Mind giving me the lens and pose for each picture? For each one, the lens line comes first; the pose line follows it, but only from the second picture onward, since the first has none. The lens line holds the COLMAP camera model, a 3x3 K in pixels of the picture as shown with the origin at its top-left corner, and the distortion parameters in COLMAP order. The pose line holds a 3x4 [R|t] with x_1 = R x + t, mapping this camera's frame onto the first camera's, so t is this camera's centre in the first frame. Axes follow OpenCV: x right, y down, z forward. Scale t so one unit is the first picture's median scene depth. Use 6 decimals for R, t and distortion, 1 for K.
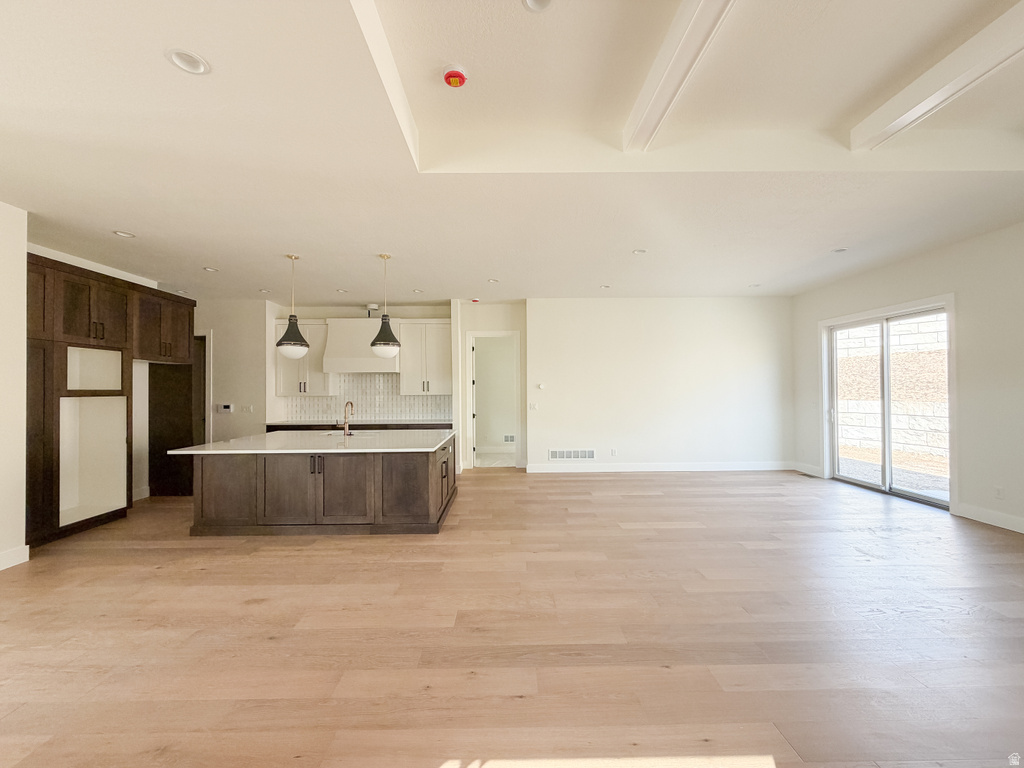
lens RADIAL K [[406.1, 0, 510.8], [0, 406.1, 384.2], [0, 0, 1]] dist [-0.000153, 0.000217]
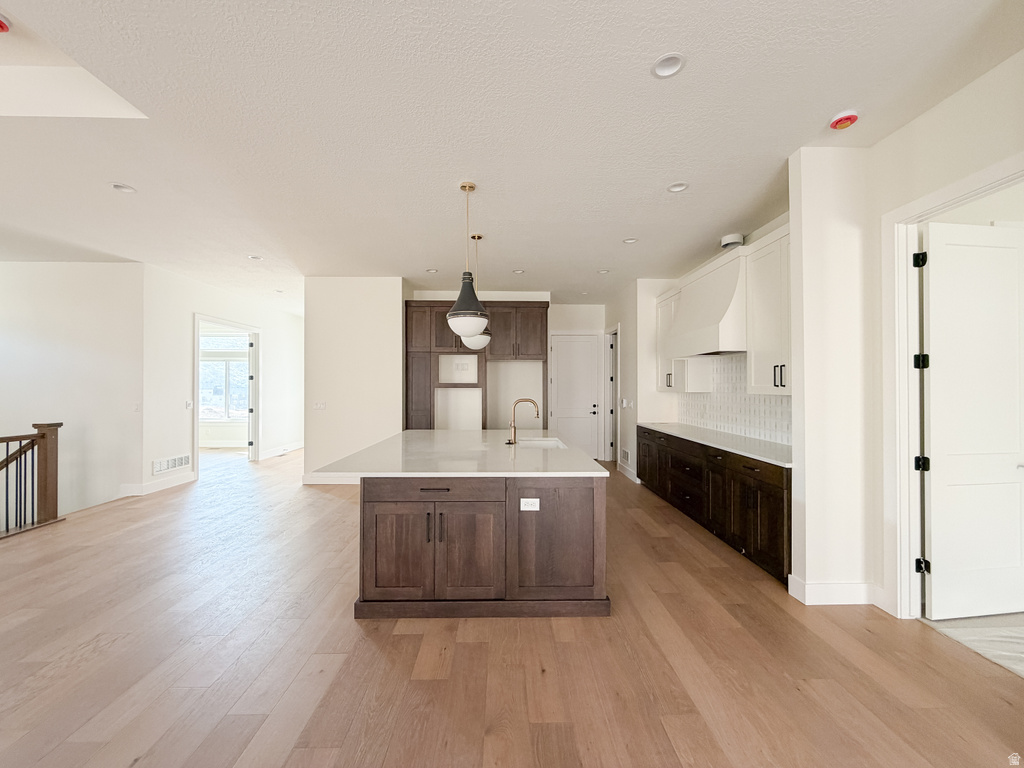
lens RADIAL K [[406.1, 0, 510.8], [0, 406.1, 384.2], [0, 0, 1]] dist [-0.000153, 0.000217]
pose [[0.008312, -0.000208, -0.999965, 0.384294], [0.010539, 0.999944, -0.000121, 0.018175], [0.999910, -0.010537, 0.008314, 1.097779]]
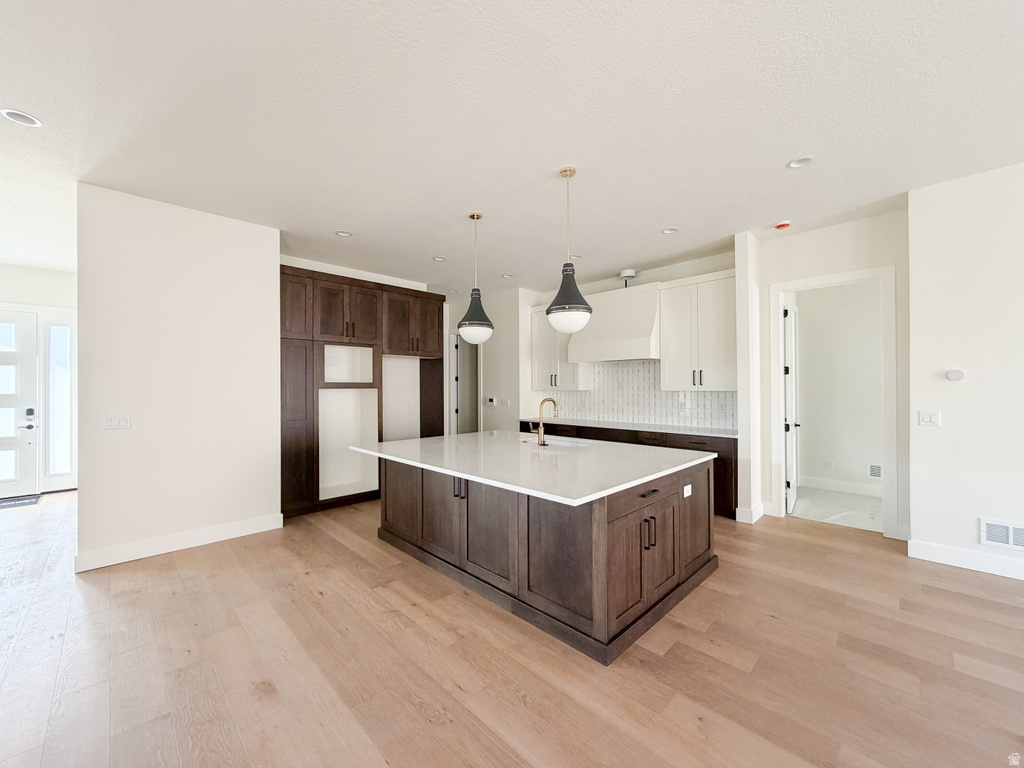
lens RADIAL K [[406.1, 0, 510.8], [0, 406.1, 384.2], [0, 0, 1]] dist [-0.000153, 0.000217]
pose [[0.692927, -0.000370, -0.721008, 0.090700], [0.008436, 0.999936, 0.007594, 0.012714], [0.720959, -0.011345, 0.692885, 0.508000]]
